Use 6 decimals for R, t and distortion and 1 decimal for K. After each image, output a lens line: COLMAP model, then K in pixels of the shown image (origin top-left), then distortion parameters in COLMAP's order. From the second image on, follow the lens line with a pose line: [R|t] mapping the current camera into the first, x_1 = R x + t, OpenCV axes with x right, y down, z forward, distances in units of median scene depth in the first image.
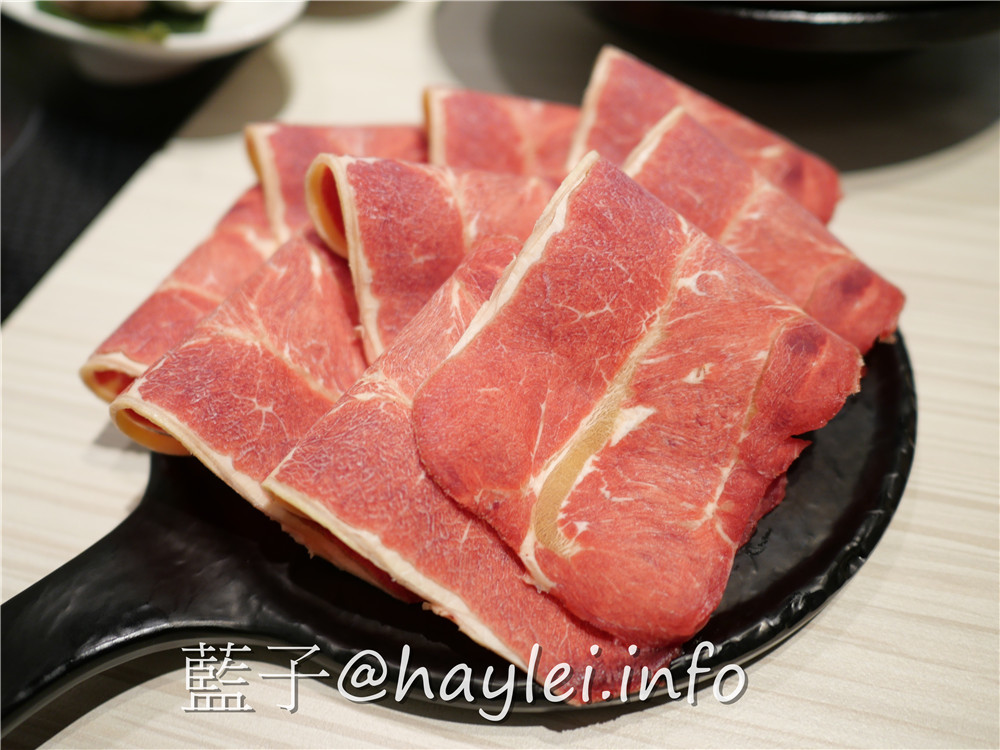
lens RADIAL K [[875.7, 0, 500.3], [0, 875.7, 372.0], [0, 0, 1]] dist [-0.015215, 0.000899]
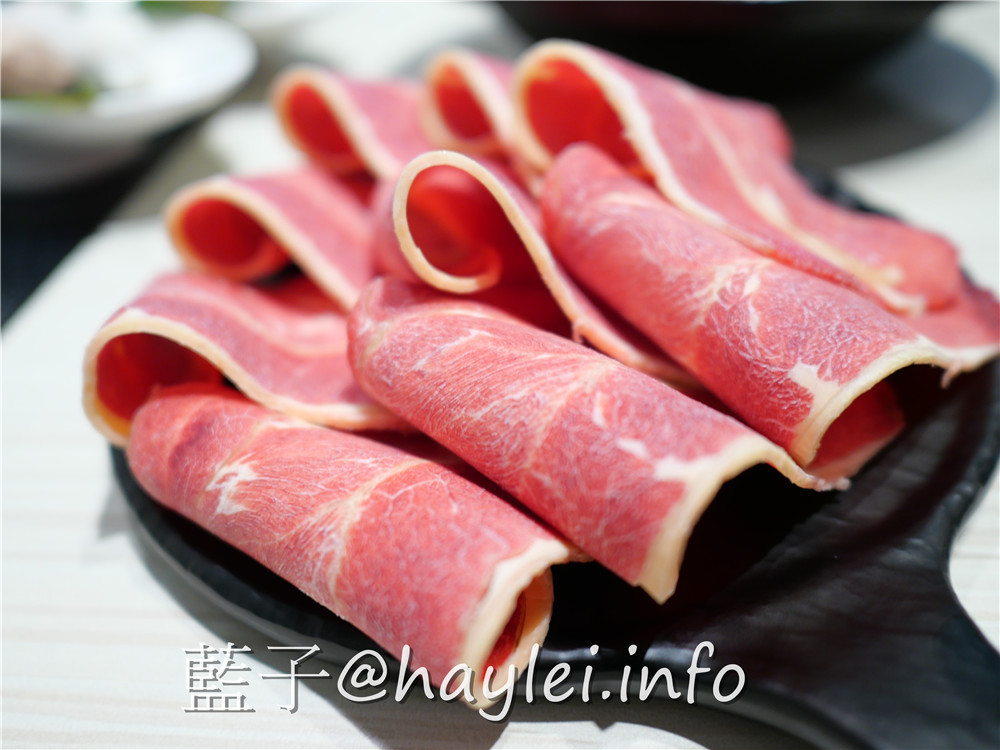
lens RADIAL K [[875.7, 0, 500.3], [0, 875.7, 372.0], [0, 0, 1]] dist [-0.015215, 0.000899]
pose [[0.339103, -0.565234, 0.752011, -0.827798], [0.723563, 0.667576, 0.175495, -0.214414], [-0.601220, 0.484616, 0.635359, 0.602701]]
